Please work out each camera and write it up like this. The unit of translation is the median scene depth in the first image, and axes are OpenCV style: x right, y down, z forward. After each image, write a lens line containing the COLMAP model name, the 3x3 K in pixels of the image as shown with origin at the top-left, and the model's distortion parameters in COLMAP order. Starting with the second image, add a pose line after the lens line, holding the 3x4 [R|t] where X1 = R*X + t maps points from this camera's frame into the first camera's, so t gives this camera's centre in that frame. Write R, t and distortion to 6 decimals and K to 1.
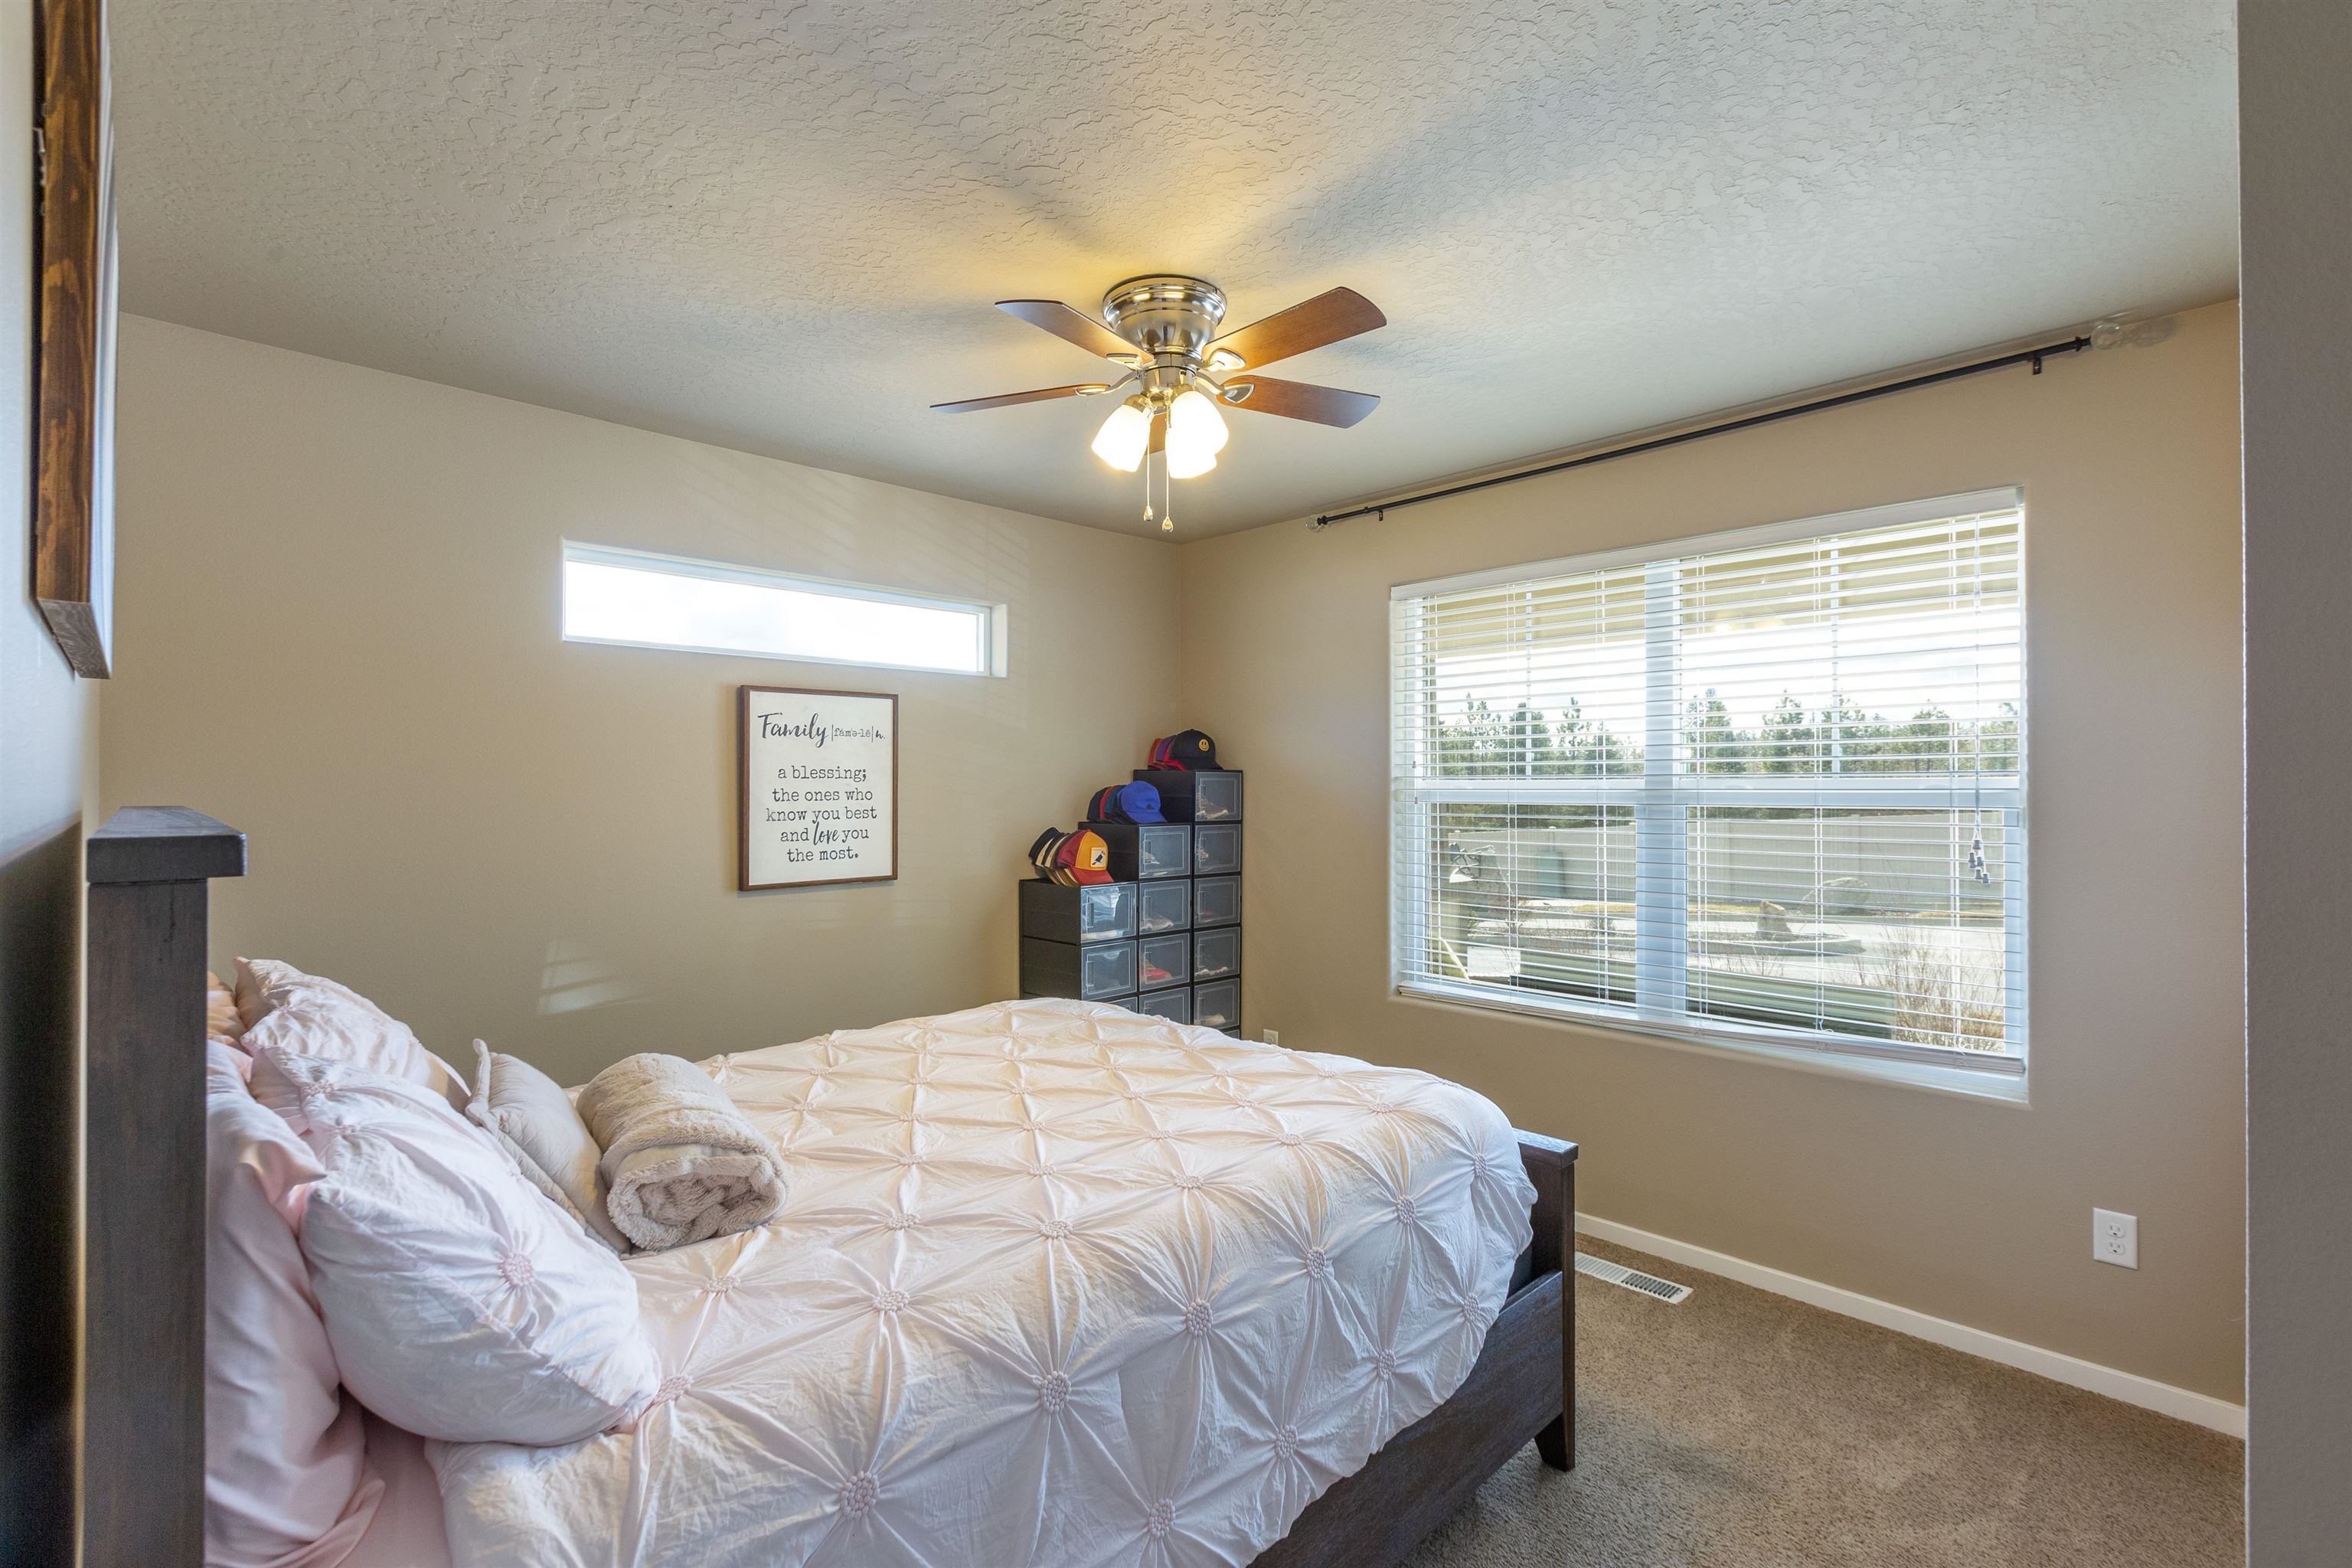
lens RADIAL K [[1057.1, 0, 1169.6], [0, 1057.1, 773.7], [0, 0, 1]] dist [-0.000498, -0.000017]
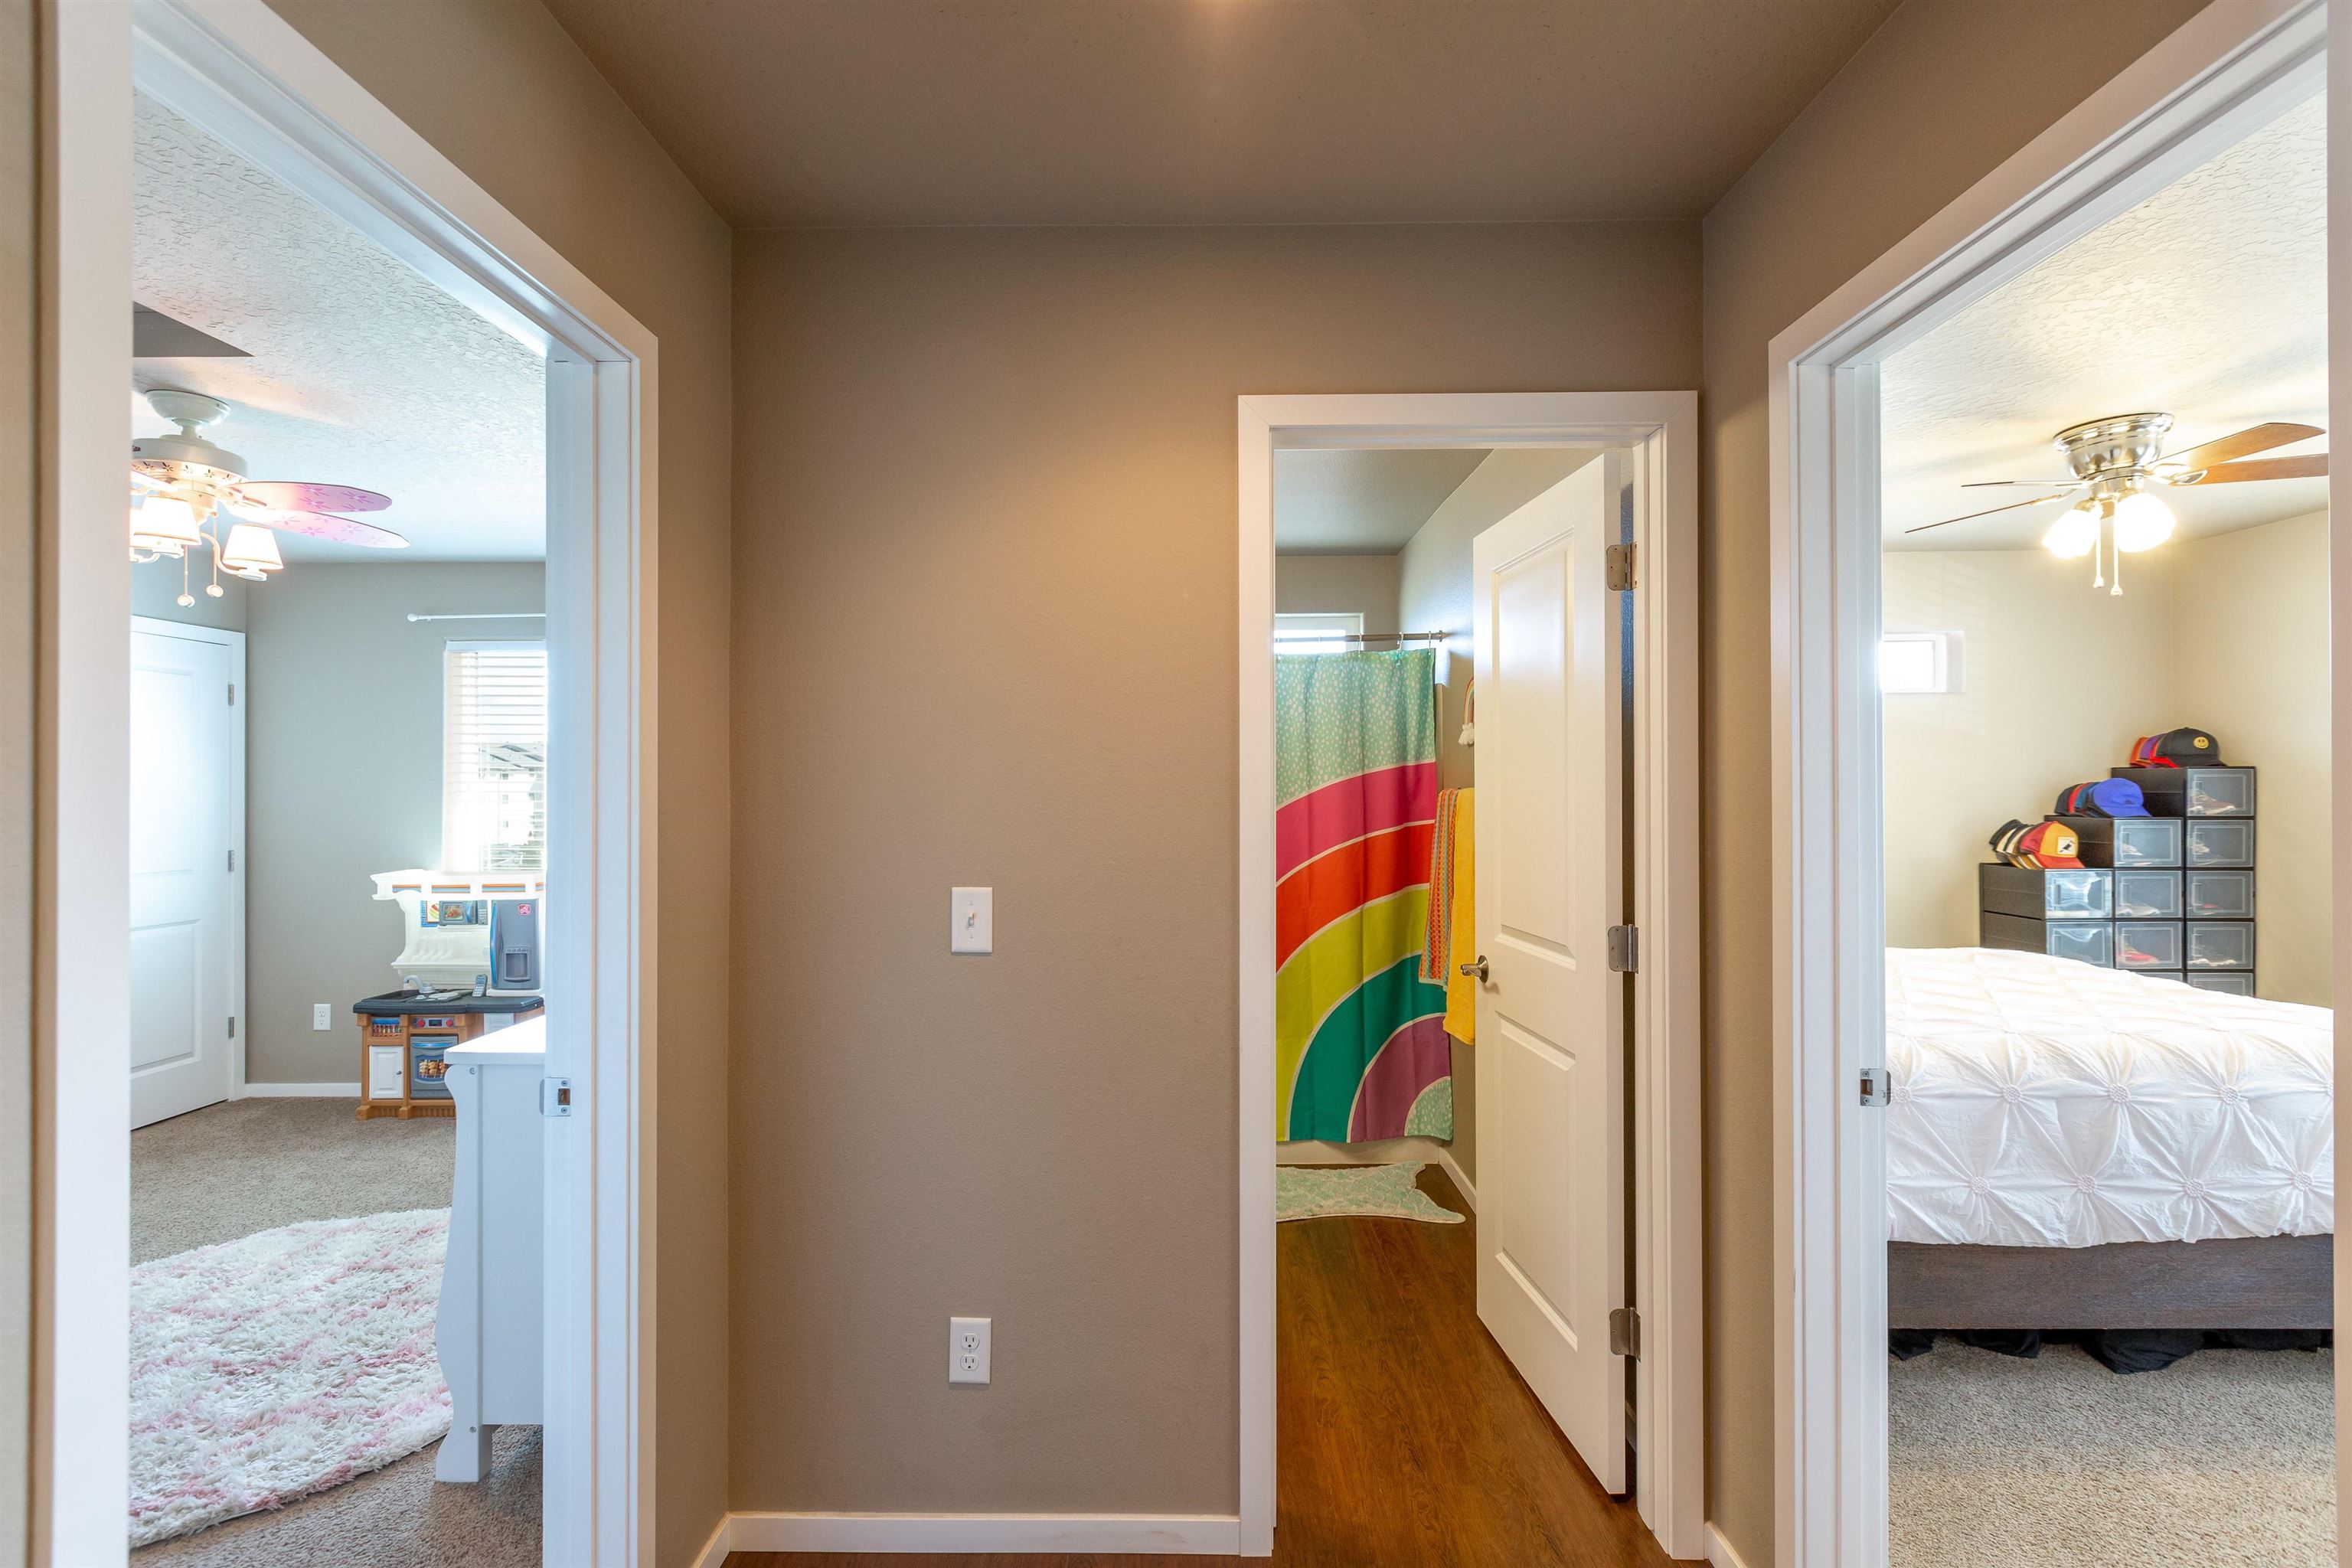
lens RADIAL K [[1057.1, 0, 1169.6], [0, 1057.1, 773.7], [0, 0, 1]] dist [-0.000498, -0.000017]
pose [[0.704284, -0.006742, -0.709887, 0.076027], [0.009691, 0.999953, 0.000118, -0.009408], [0.709852, -0.006962, 0.704316, -0.603708]]
